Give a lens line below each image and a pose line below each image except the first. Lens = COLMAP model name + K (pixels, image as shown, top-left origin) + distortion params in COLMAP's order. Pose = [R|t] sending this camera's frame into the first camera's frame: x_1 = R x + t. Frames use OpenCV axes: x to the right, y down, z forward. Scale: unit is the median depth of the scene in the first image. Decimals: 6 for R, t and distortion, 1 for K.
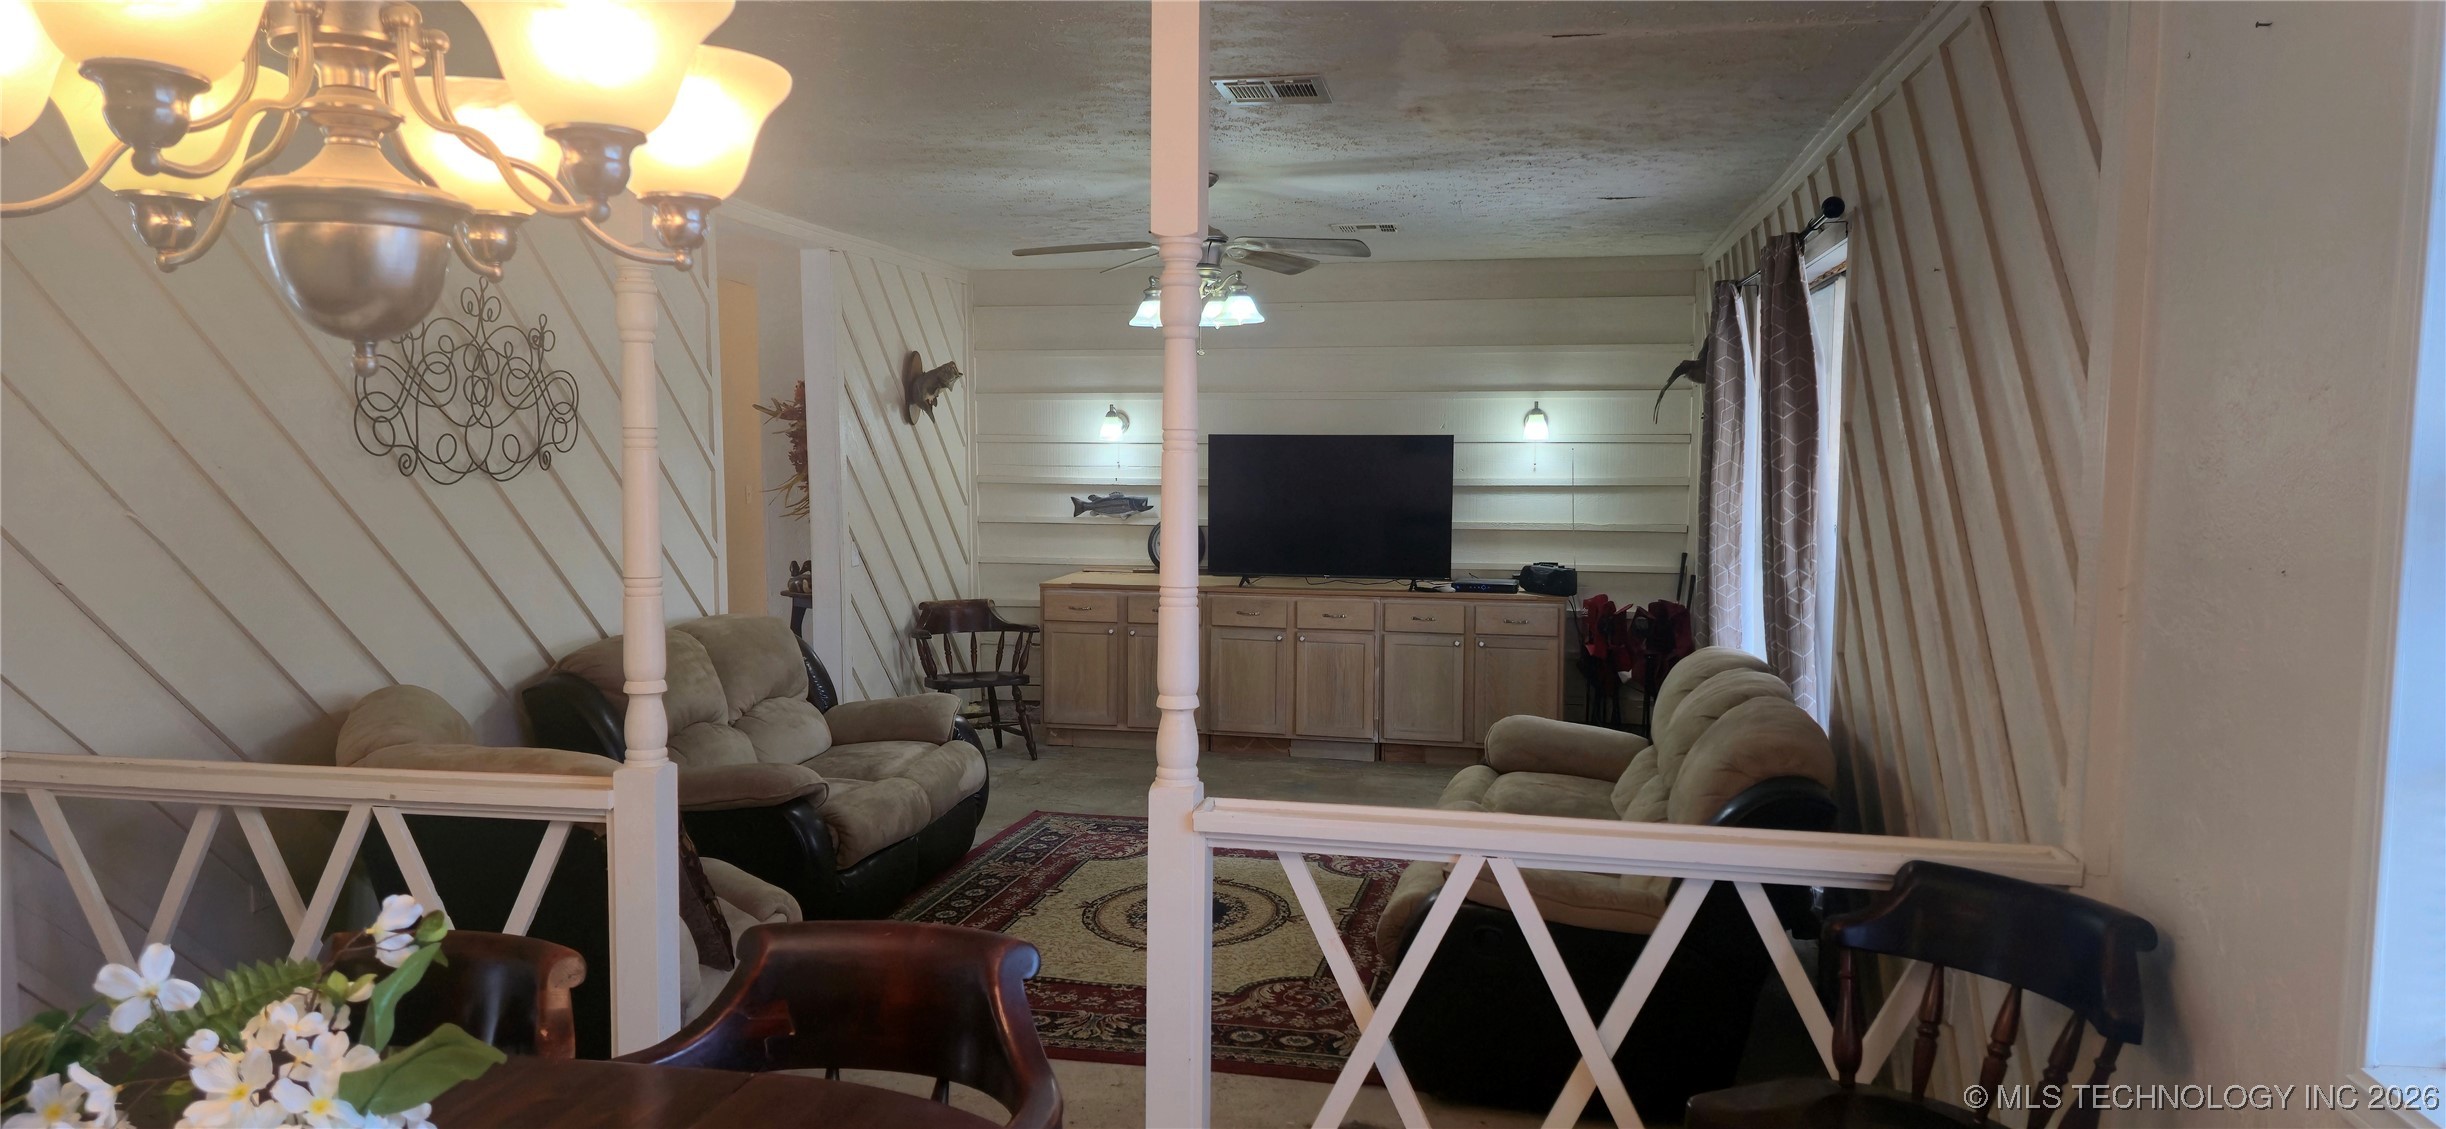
lens RADIAL K [[1611.9, 0, 1223.0], [0, 1611.9, 564.5], [0, 0, 1]] dist [0.193875, -0.294688]
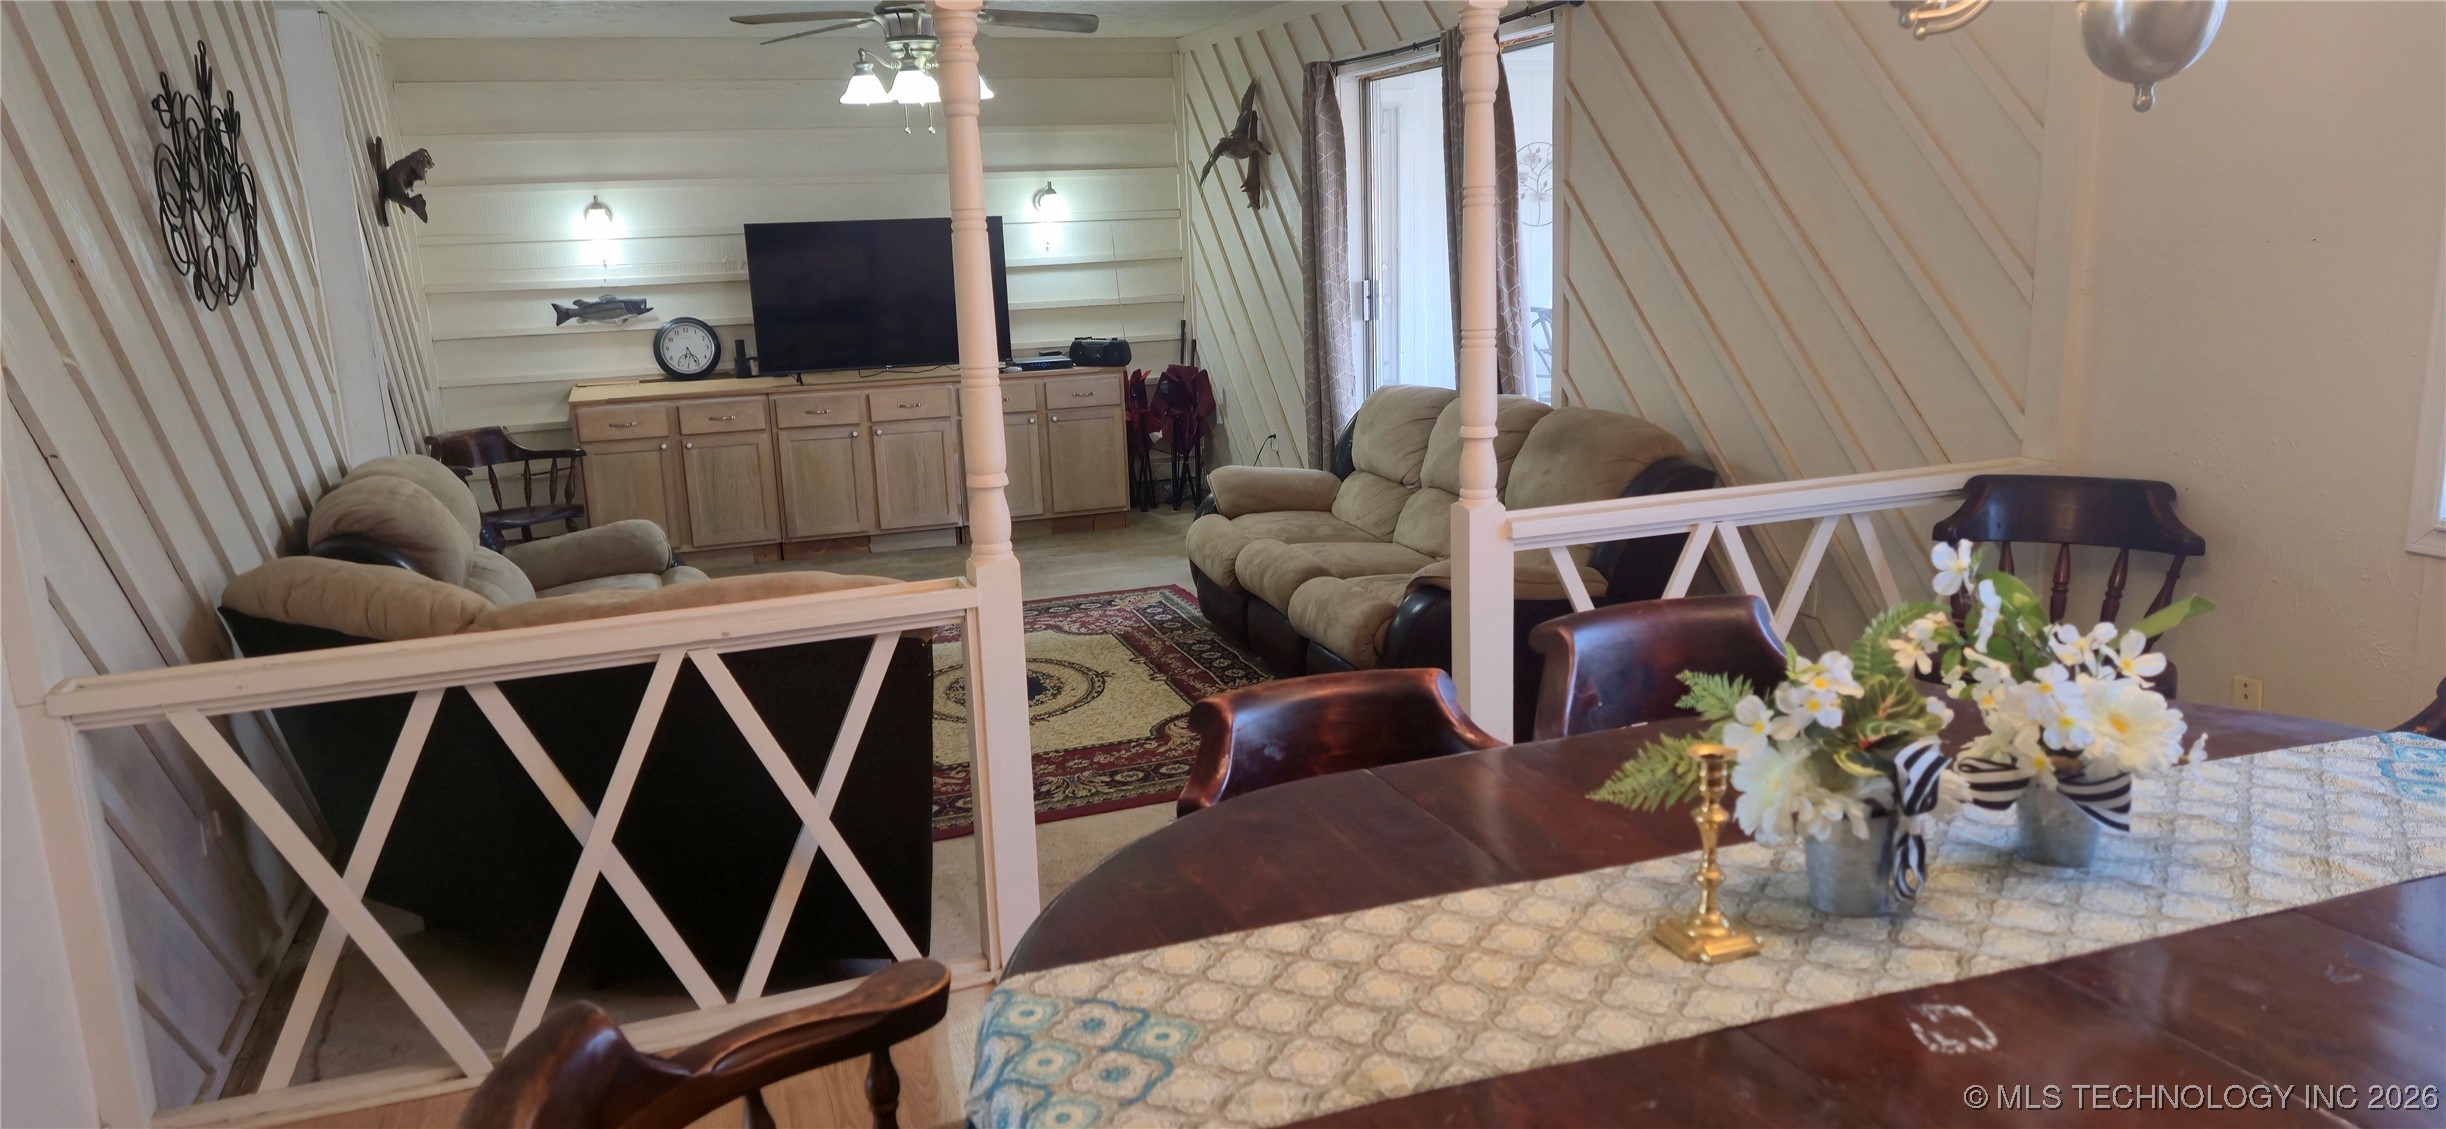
lens RADIAL K [[1618.4, 0, 1212.7], [0, 1618.4, 565.6], [0, 0, 1]] dist [0.106526, -0.112065]
pose [[0.854455, -0.146657, 0.498397, -0.284397], [0.083634, 0.985646, 0.146651, -0.002408], [-0.512750, -0.083624, 0.854455, 0.040219]]
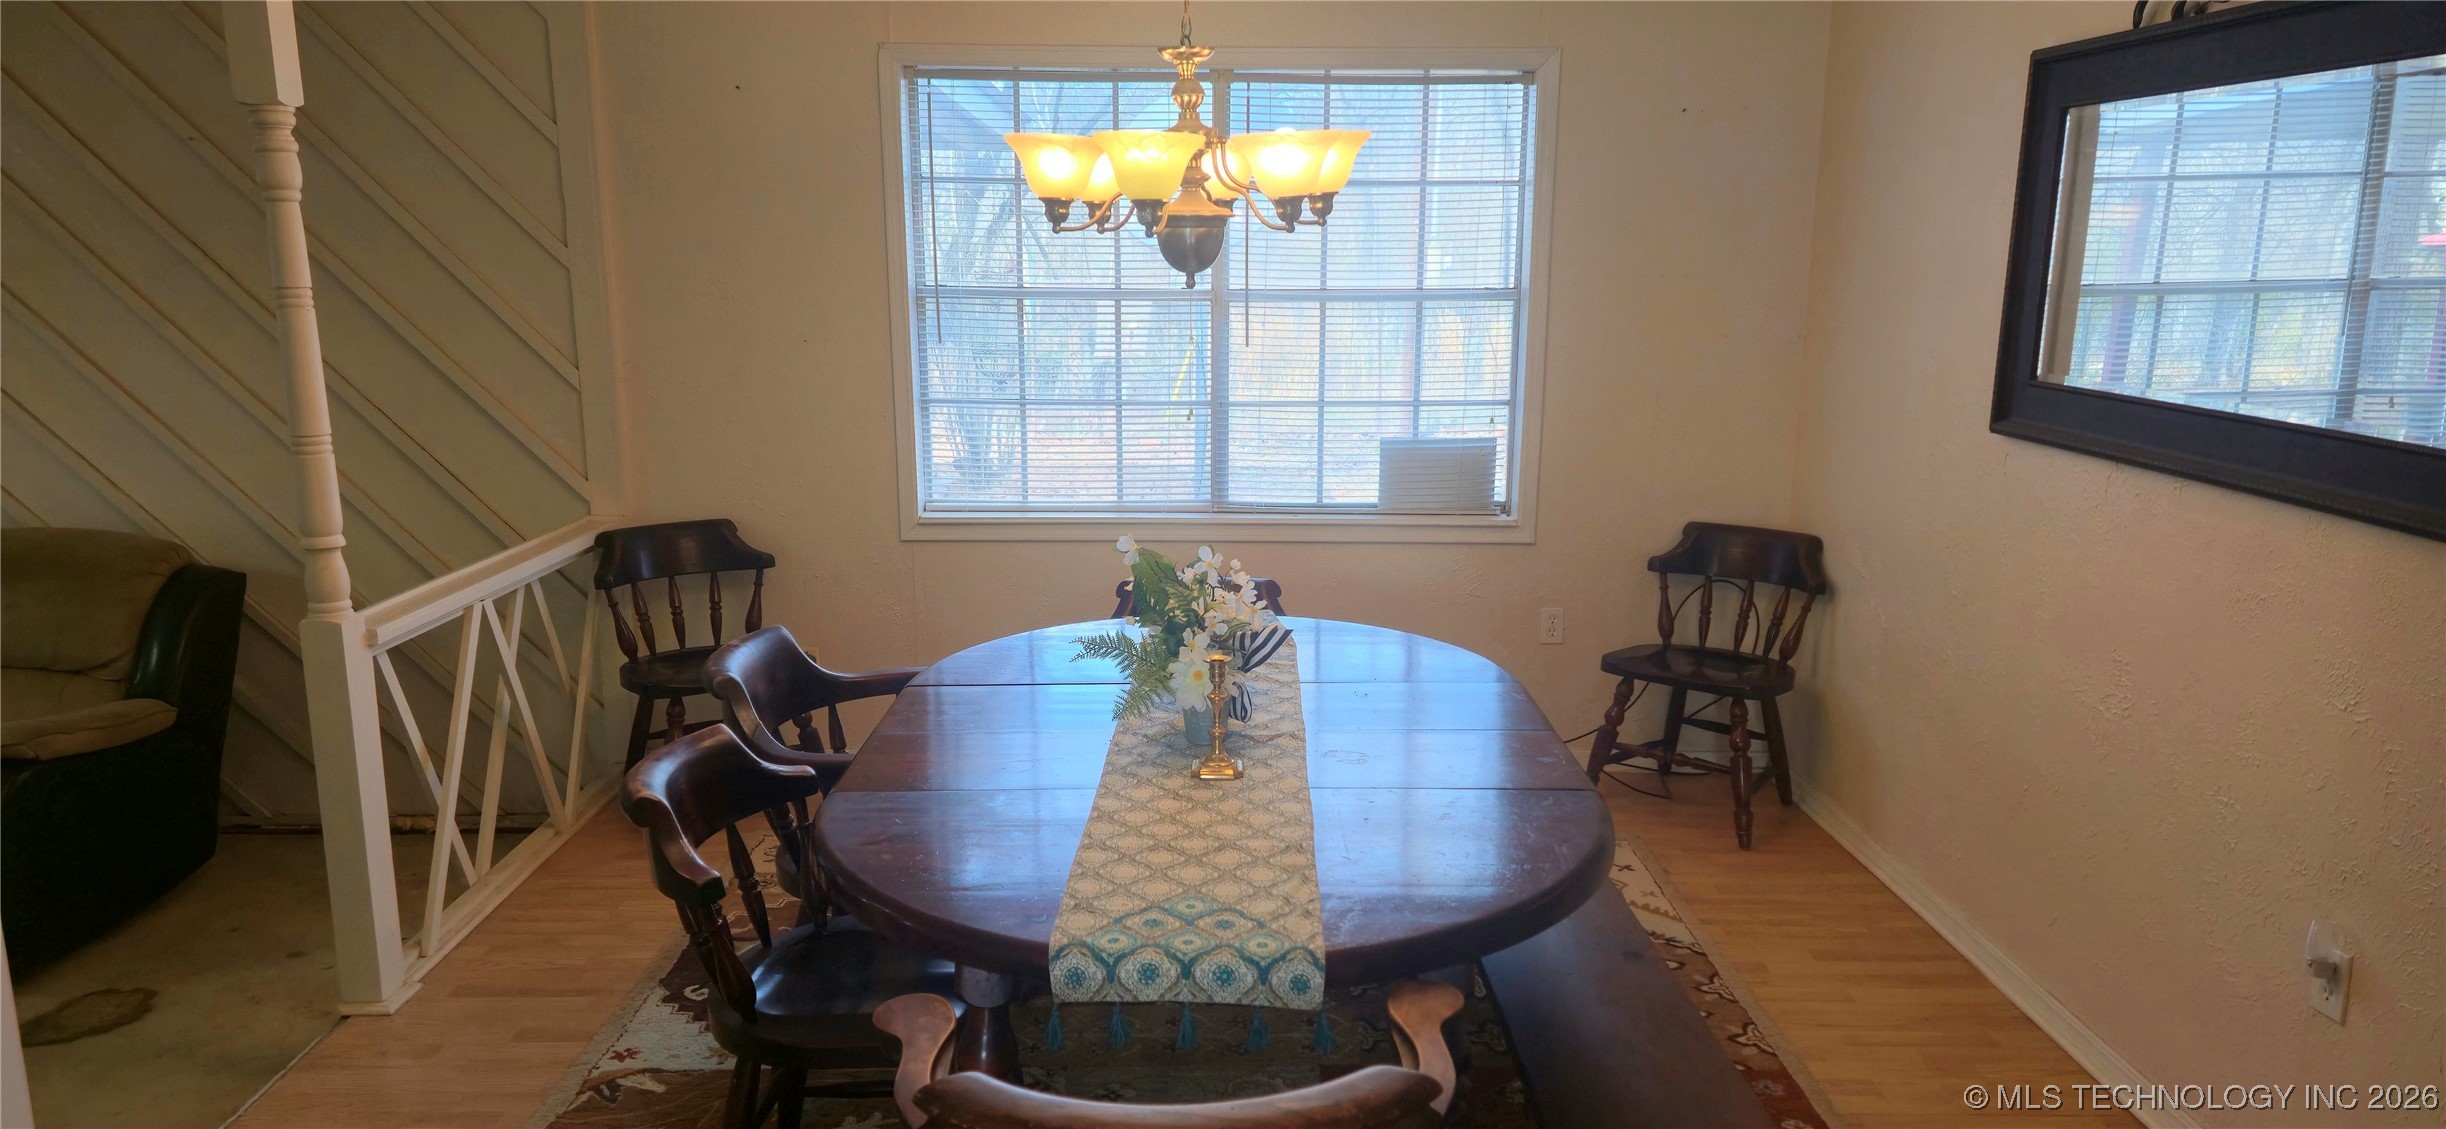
lens RADIAL K [[1619.3, 0, 1215.6], [0, 1619.3, 583.6], [0, 0, 1]] dist [0.110314, -0.120220]
pose [[-0.220565, -0.202820, 0.954052, -0.451009], [0.067486, 0.972624, 0.222370, -0.035186], [-0.973035, 0.113433, -0.200839, 0.239436]]
